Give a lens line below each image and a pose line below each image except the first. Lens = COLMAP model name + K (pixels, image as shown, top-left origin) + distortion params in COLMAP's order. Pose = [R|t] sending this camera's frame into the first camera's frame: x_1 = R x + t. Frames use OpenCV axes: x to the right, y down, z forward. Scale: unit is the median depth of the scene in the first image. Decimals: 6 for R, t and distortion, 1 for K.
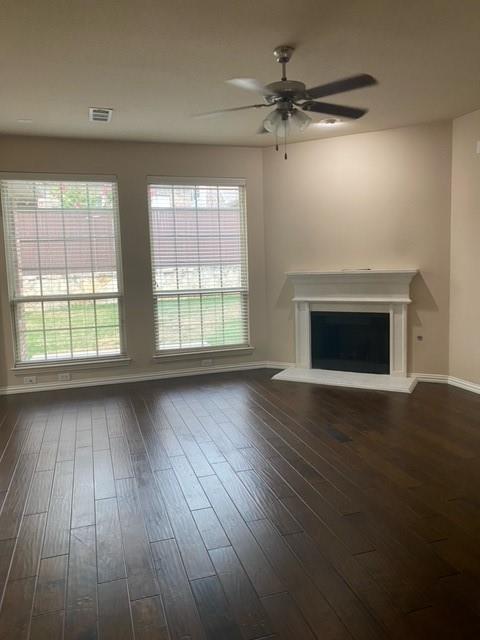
lens RADIAL K [[490.4, 0, 248.4], [0, 490.4, 316.4], [0, 0, 1]] dist [0.057084, -0.089335]
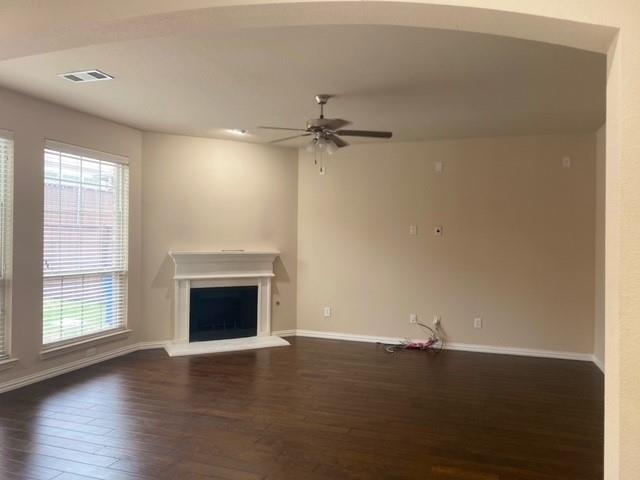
lens RADIAL K [[490.4, 0, 324.9], [0, 490.4, 237.4], [0, 0, 1]] dist [0.057084, -0.089335]
pose [[0.577899, 0.037168, 0.815261, -0.616063], [0.068466, 0.993233, -0.093815, 0.000384], [-0.813231, 0.110033, 0.571443, 0.129404]]
